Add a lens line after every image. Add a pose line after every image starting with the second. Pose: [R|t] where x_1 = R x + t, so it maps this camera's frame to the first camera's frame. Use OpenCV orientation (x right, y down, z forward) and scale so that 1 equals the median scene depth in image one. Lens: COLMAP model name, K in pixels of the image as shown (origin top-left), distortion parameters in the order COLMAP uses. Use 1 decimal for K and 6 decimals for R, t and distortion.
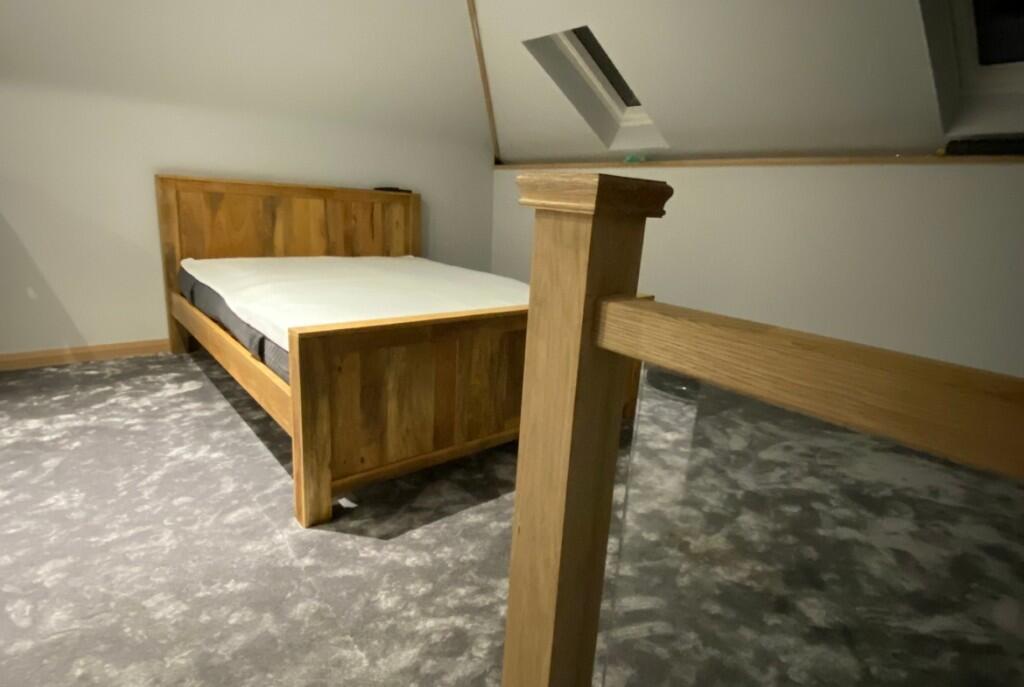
lens RADIAL K [[551.6, 0, 512.0], [0, 551.6, 343.5], [0, 0, 1]] dist [0.000297, 0.000076]
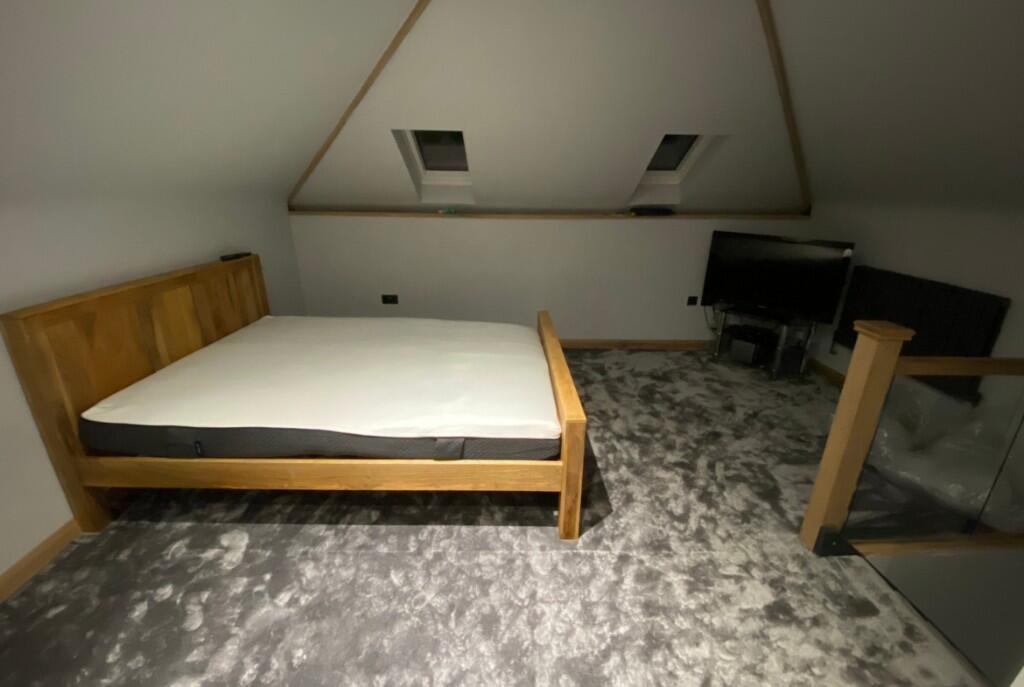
lens RADIAL K [[408.2, 0, 512.0], [0, 408.2, 343.5], [0, 0, 1]] dist [-0.001707, -0.000274]
pose [[0.643091, -0.311692, 0.699487, -0.759479], [0.216974, 0.950151, 0.223908, -0.313219], [-0.734409, 0.007777, 0.678663, 0.262403]]
